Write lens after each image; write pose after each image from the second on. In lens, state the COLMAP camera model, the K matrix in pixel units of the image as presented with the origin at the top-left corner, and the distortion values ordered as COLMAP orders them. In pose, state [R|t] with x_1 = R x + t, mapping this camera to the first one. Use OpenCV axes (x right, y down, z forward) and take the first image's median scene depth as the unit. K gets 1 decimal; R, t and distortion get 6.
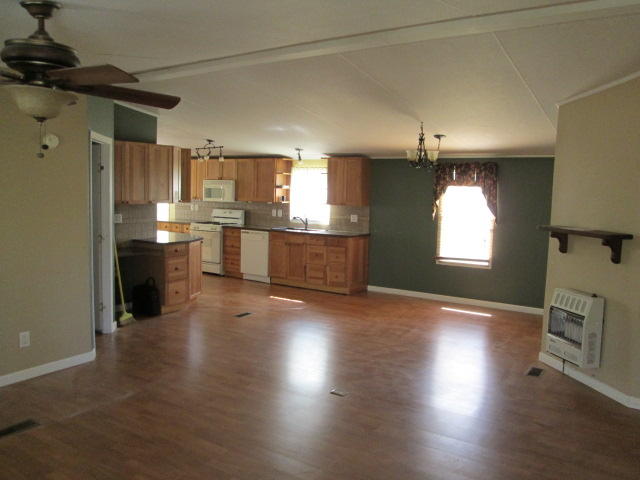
lens RADIAL K [[535.8, 0, 304.8], [0, 535.8, 239.6], [0, 0, 1]] dist [-0.034439, 0.003411]
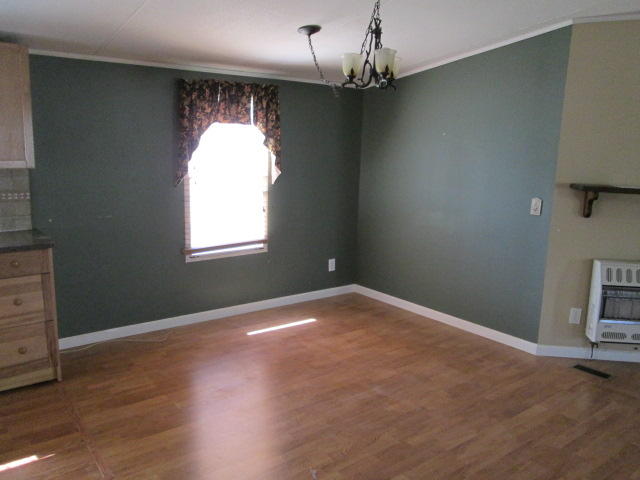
lens RADIAL K [[535.8, 0, 304.8], [0, 535.8, 239.6], [0, 0, 1]] dist [-0.034439, 0.003411]
pose [[0.311679, -0.183833, 0.932235, -0.251319], [0.074132, 0.982820, 0.169023, -0.068622], [-0.947291, 0.016428, 0.319953, 0.746232]]
